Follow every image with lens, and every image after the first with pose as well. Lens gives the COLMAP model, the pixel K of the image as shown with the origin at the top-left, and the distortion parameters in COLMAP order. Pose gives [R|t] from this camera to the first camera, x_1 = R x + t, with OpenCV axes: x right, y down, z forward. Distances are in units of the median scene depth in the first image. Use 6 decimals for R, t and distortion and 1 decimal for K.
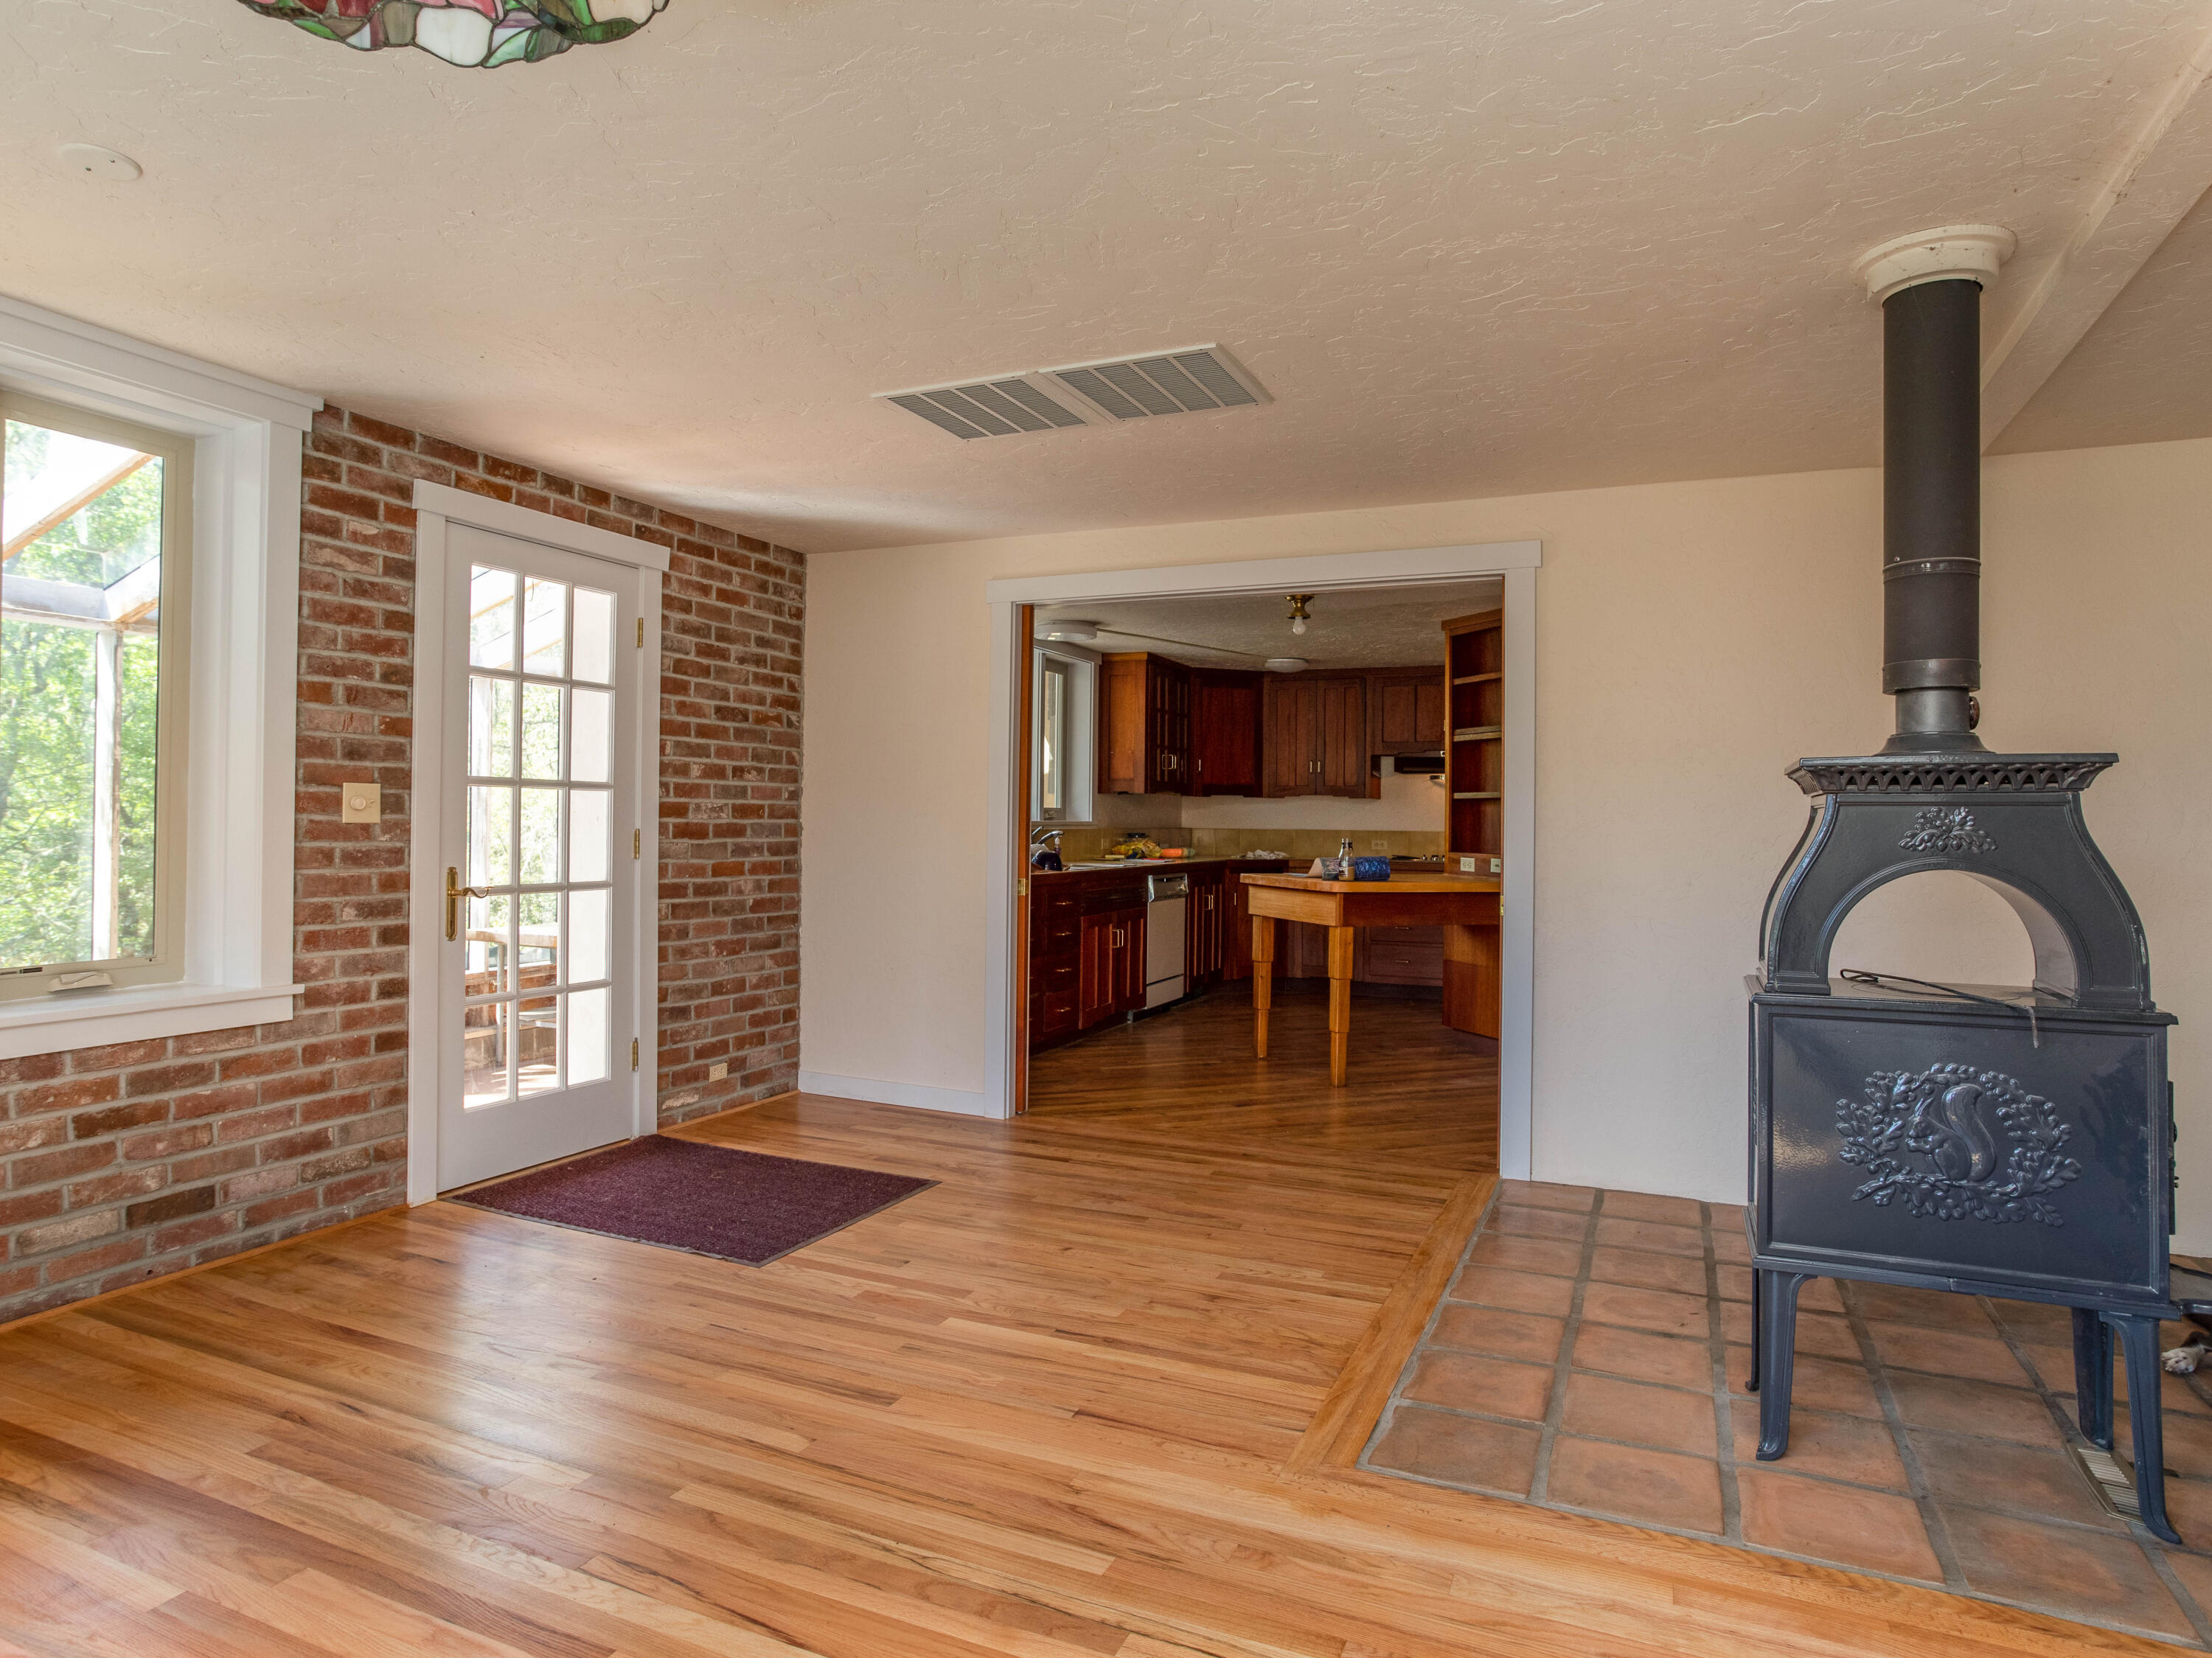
lens RADIAL K [[1265.6, 0, 1102.3], [0, 1265.6, 805.1], [0, 0, 1]] dist [-0.034222, 0.018714]
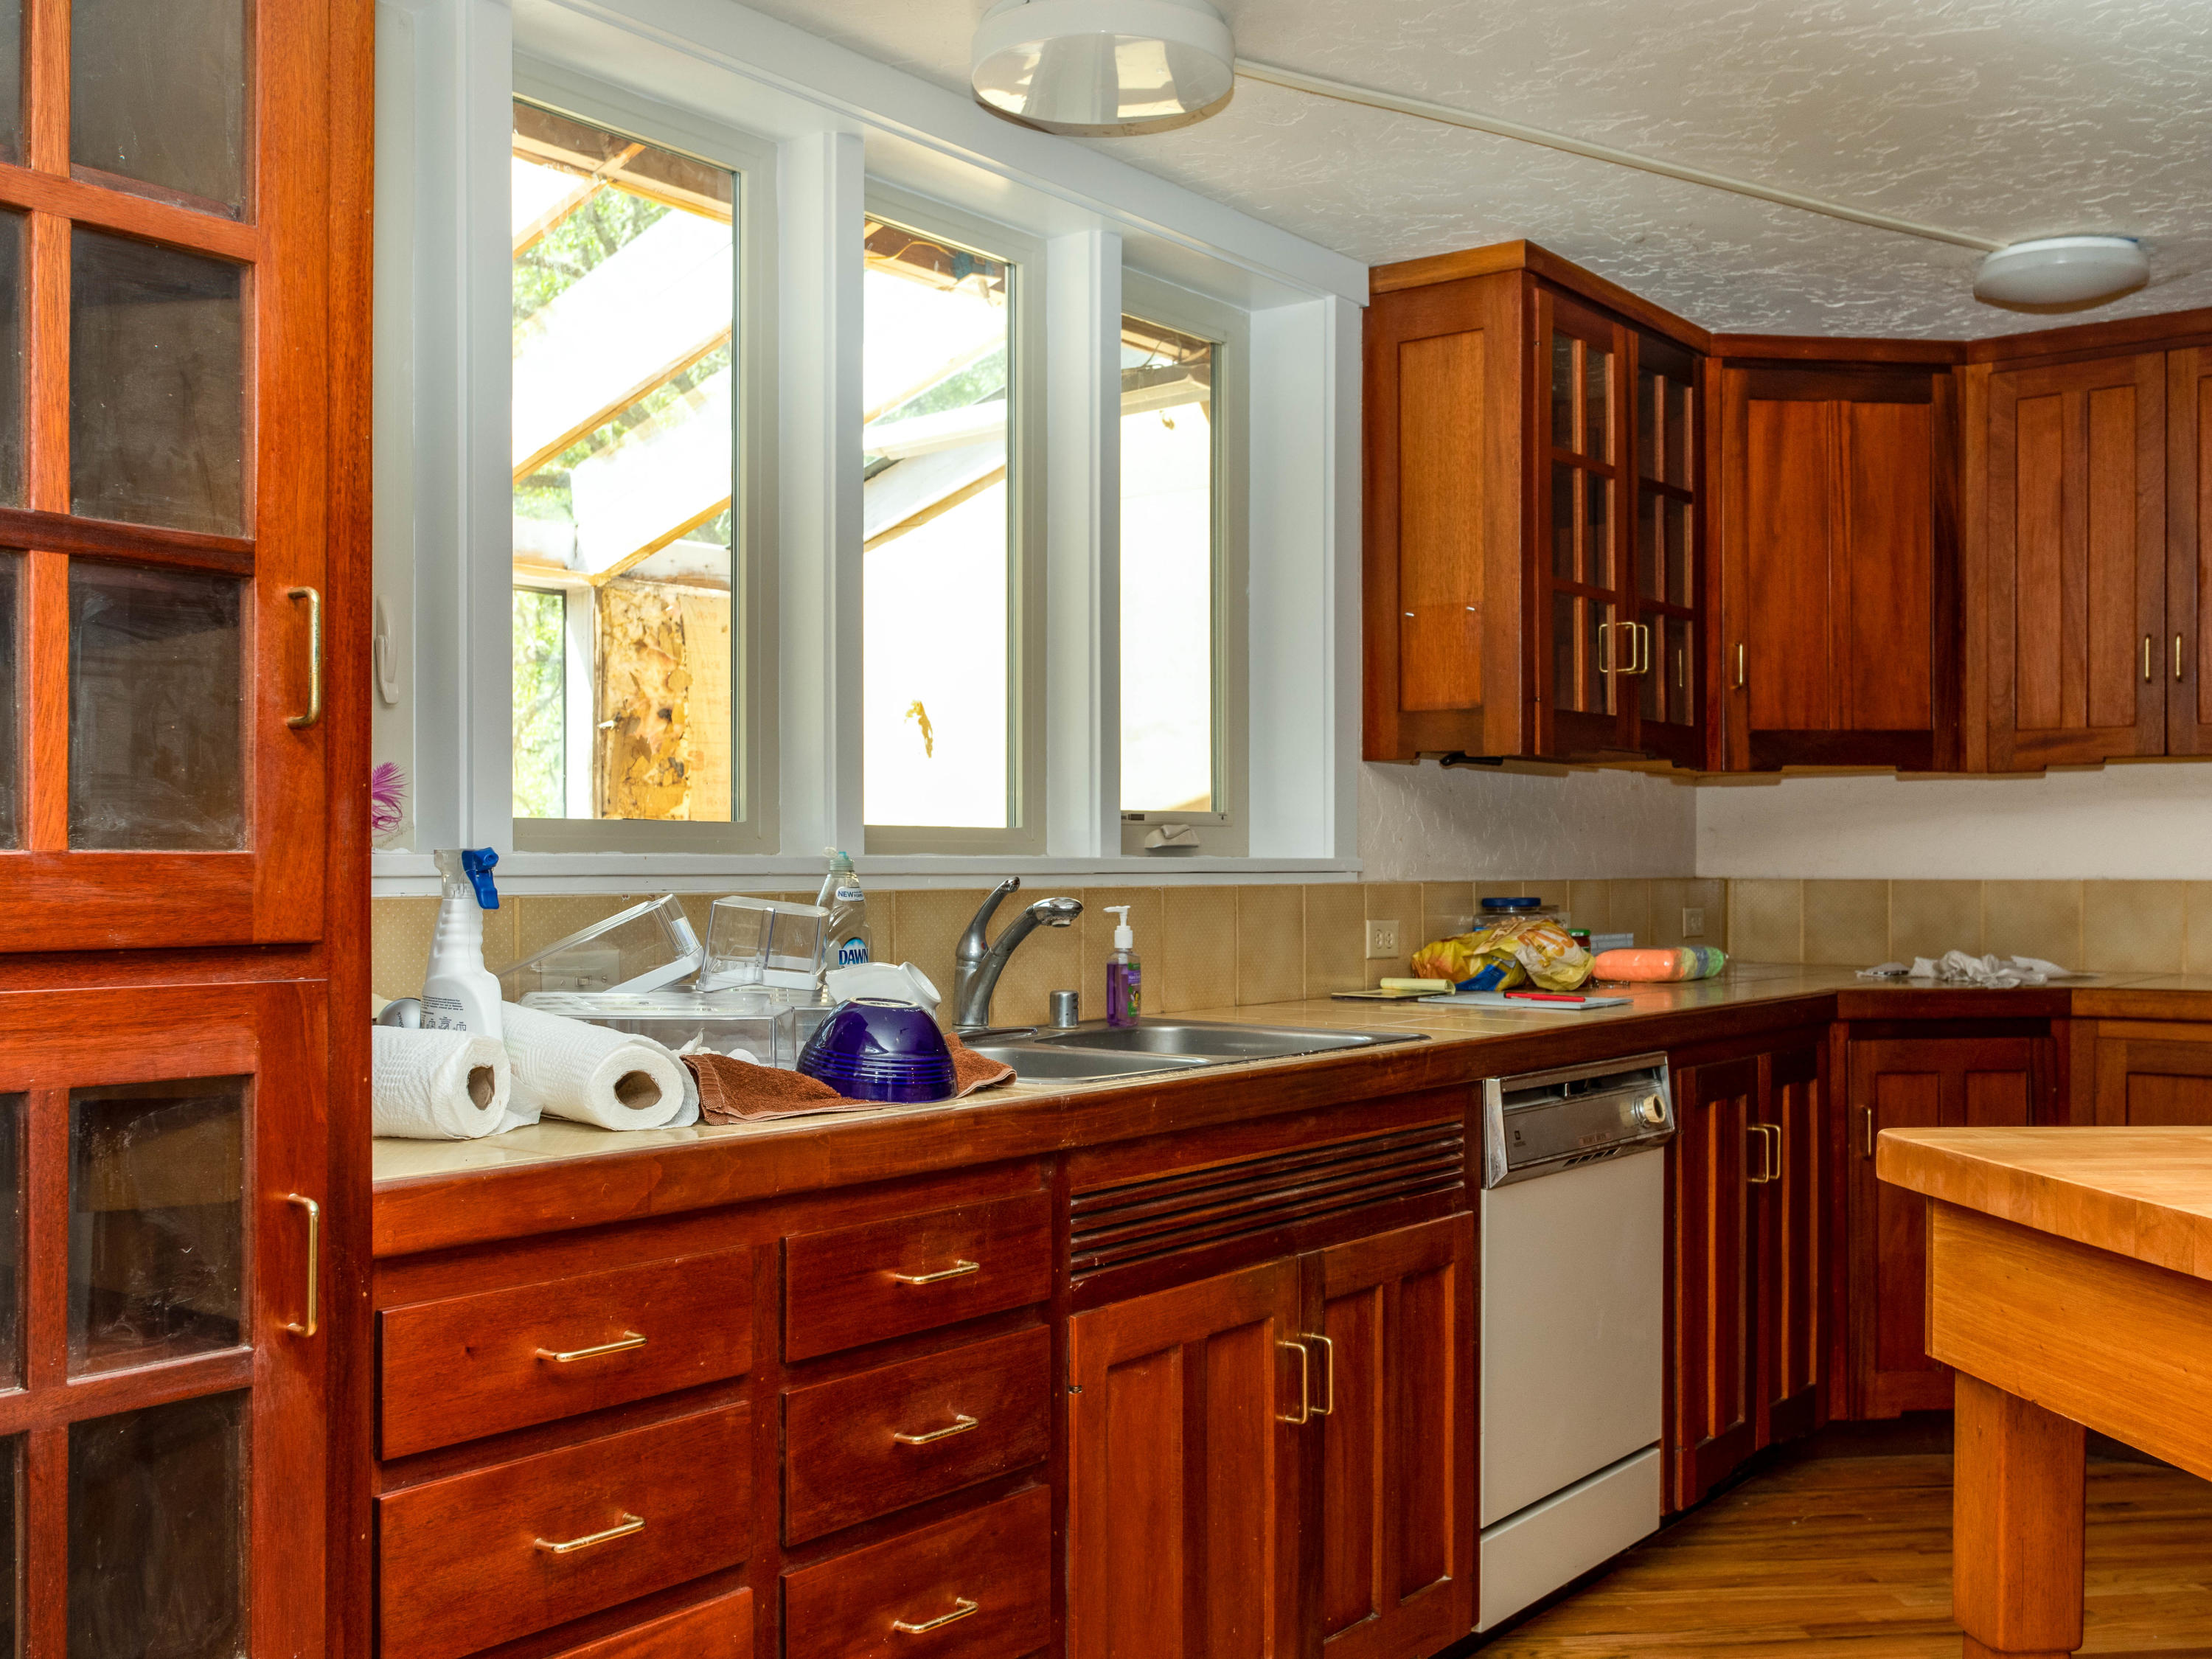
lens RADIAL K [[2097.3, 0, 1157.3], [0, 2097.3, 864.8], [0, 0, 1]] dist [-0.016085, 0.000000]
pose [[0.973504, -0.011699, -0.228372, 0.112659], [0.014018, 0.999865, 0.008533, 0.017891], [0.228242, -0.011508, 0.973536, 0.993933]]
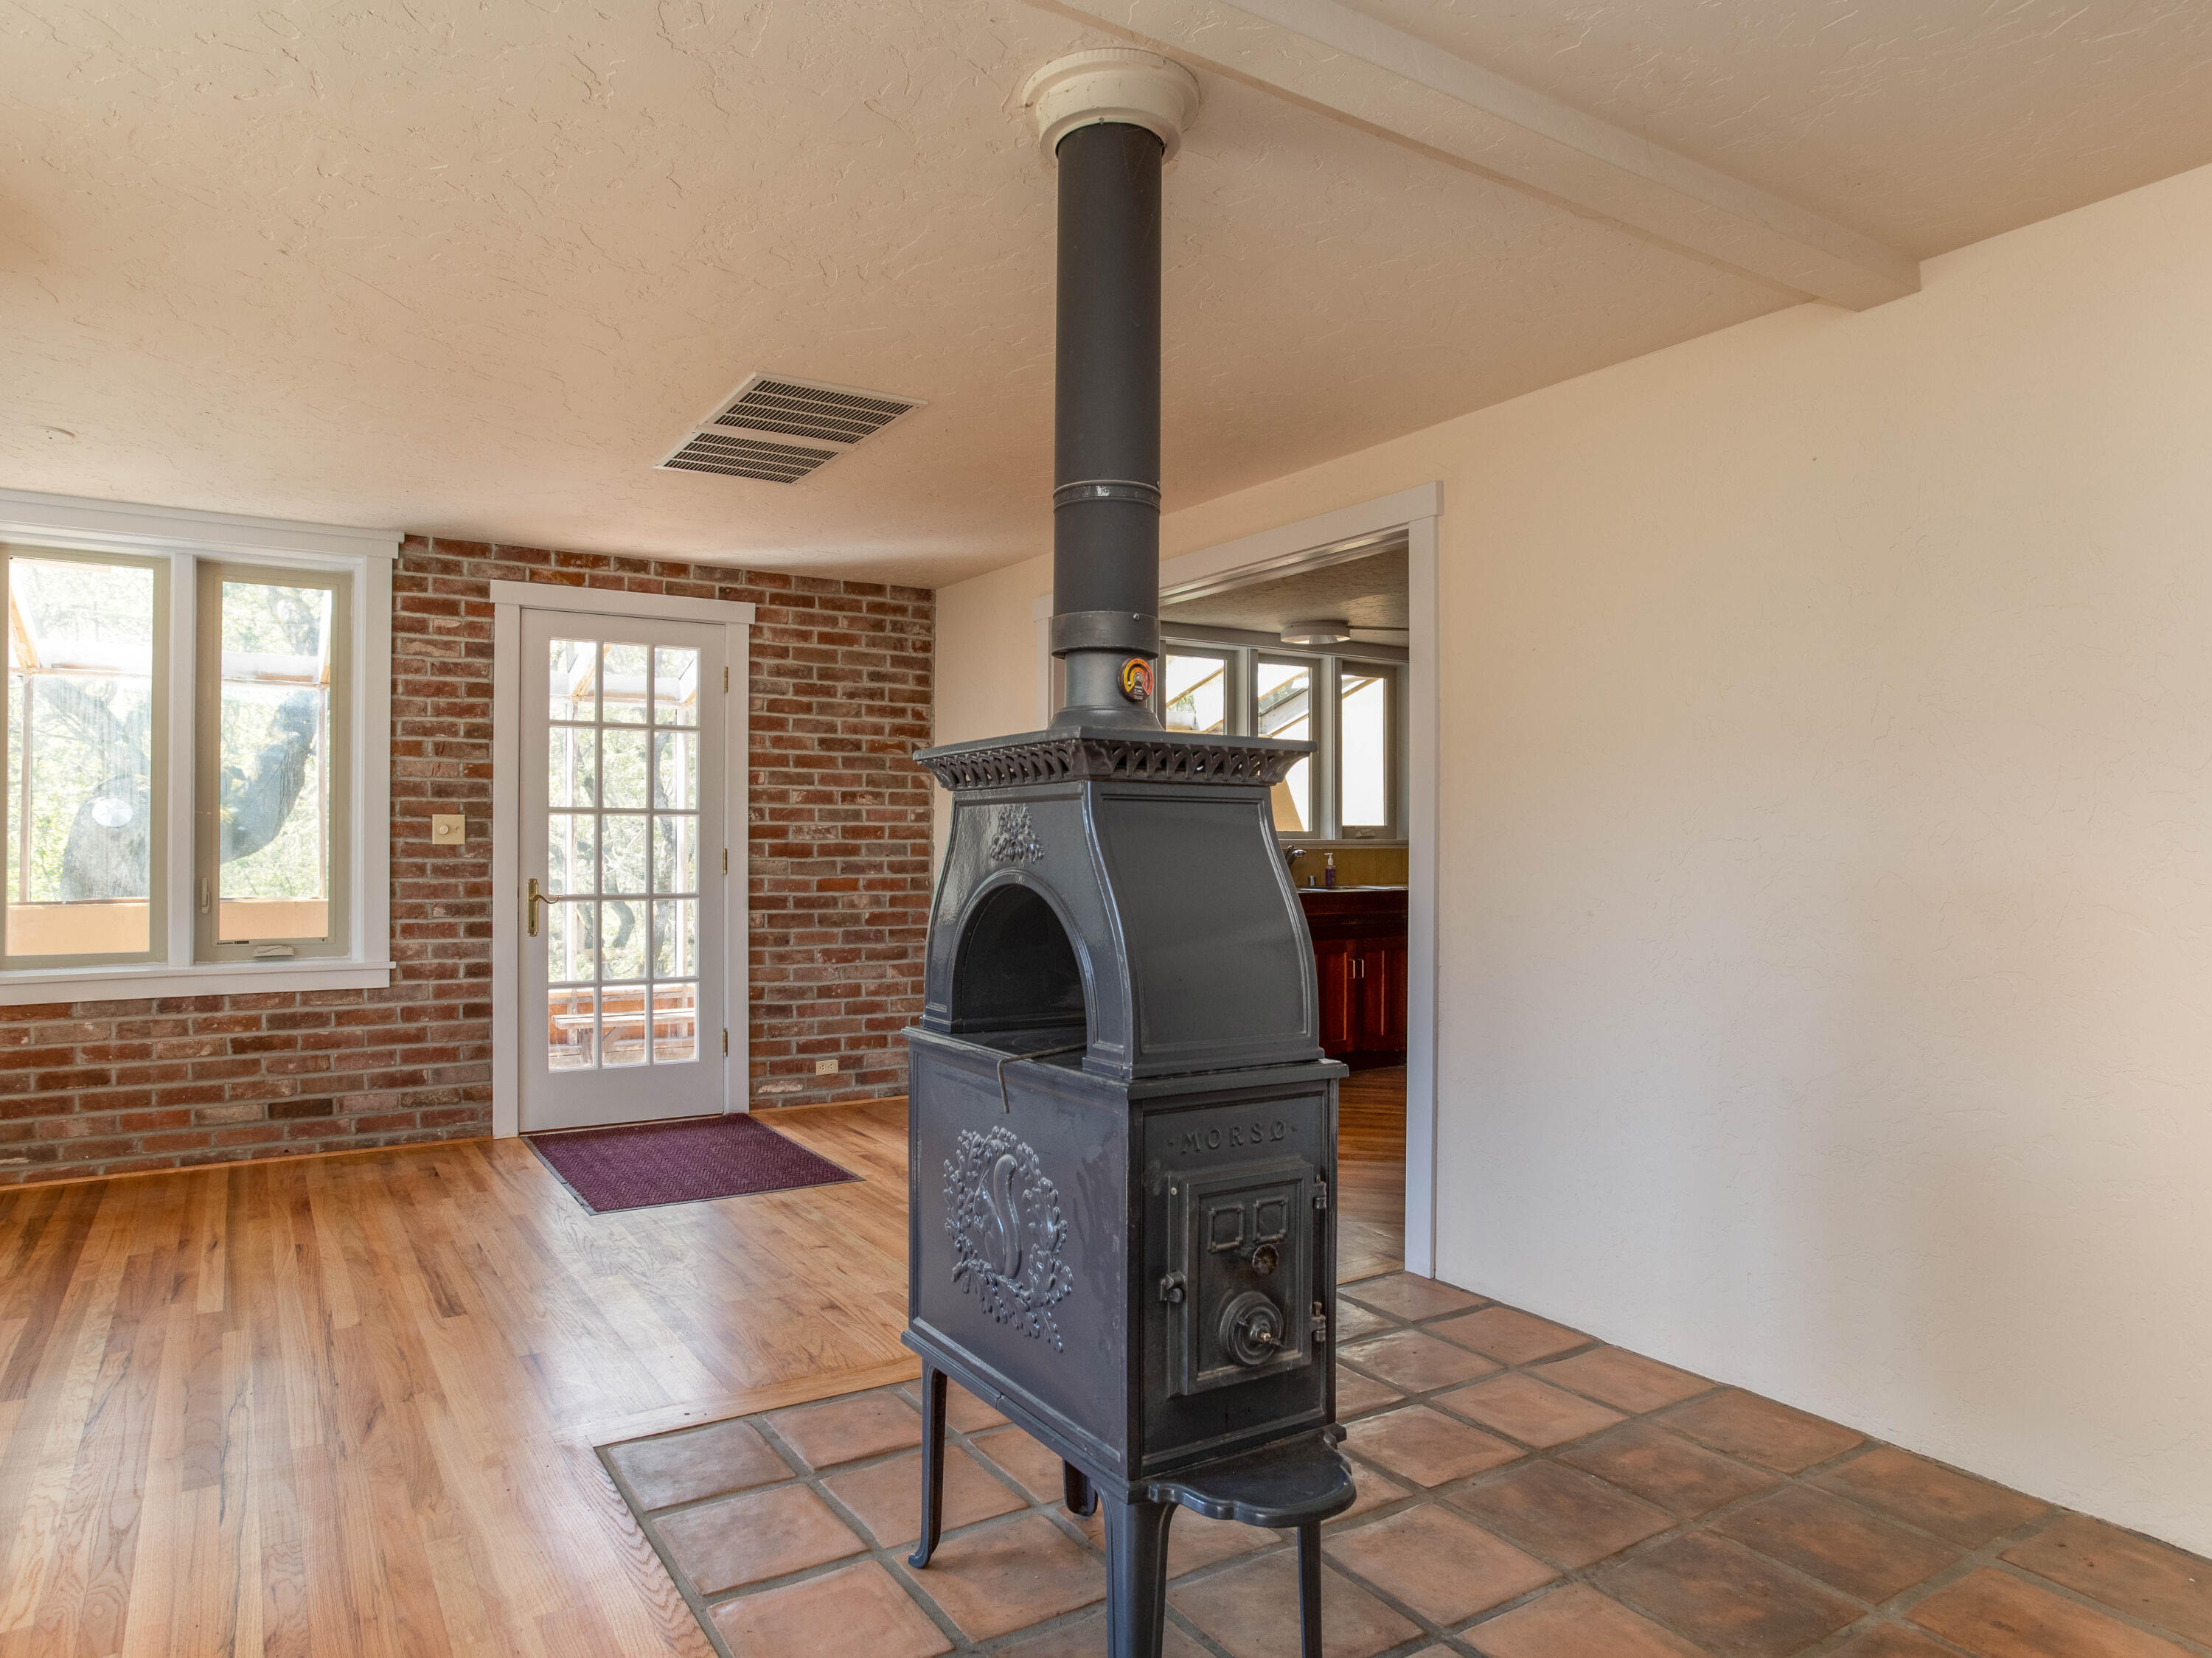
lens RADIAL K [[1344.1, 0, 1094.0], [0, 1344.1, 833.7], [0, 0, 1]] dist [-0.046588, 0.019165]
pose [[0.830019, -0.012119, -0.557603, 0.611076], [0.014199, 0.999899, -0.000596, 0.010907], [0.557554, -0.007423, 0.830108, 0.165357]]
